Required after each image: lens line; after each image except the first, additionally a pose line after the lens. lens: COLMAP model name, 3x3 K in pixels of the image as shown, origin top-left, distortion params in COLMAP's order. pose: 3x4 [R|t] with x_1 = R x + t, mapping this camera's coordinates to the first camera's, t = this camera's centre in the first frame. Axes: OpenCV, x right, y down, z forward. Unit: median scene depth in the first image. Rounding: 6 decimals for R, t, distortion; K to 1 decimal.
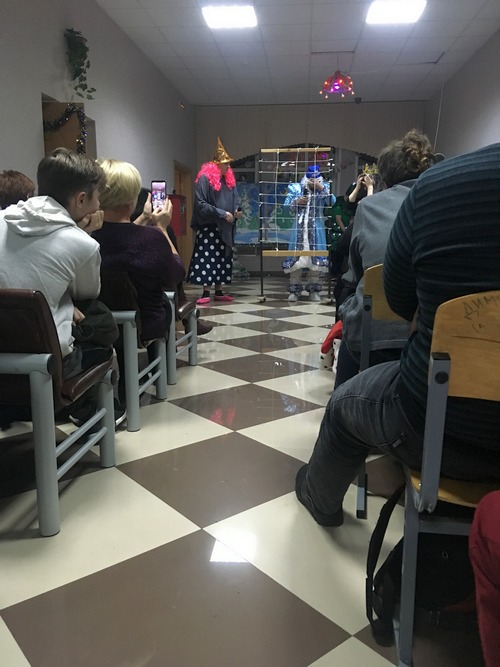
lens RADIAL K [[565.3, 0, 248.5], [0, 565.3, 345.6], [0, 0, 1]] dist [0.088173, -0.152228]
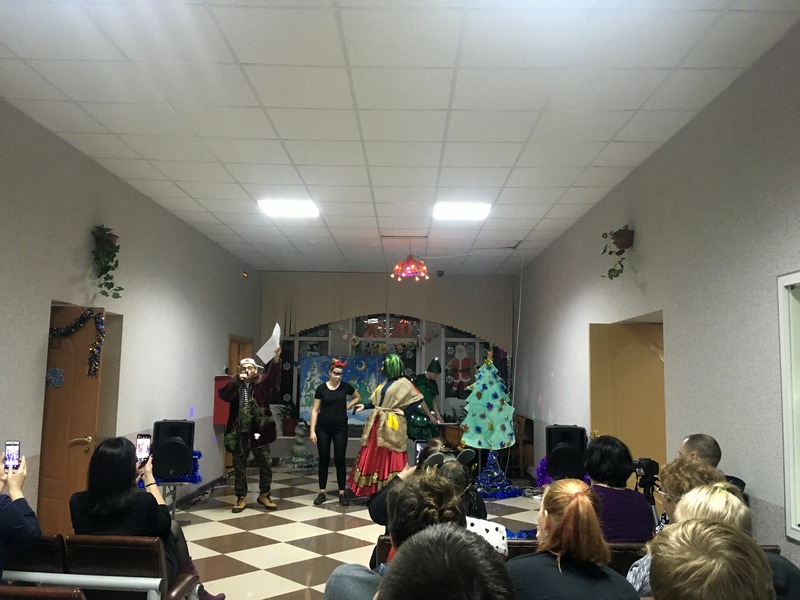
lens RADIAL K [[675.7, 0, 400.0], [0, 675.7, 300.0], [0, 0, 1]] dist [0.081977, -0.147249]
pose [[0.996499, 0.021118, 0.080888, 0.064899], [0.003958, 0.954567, -0.297972, -0.103949], [-0.083505, 0.297249, 0.951141, -0.024847]]
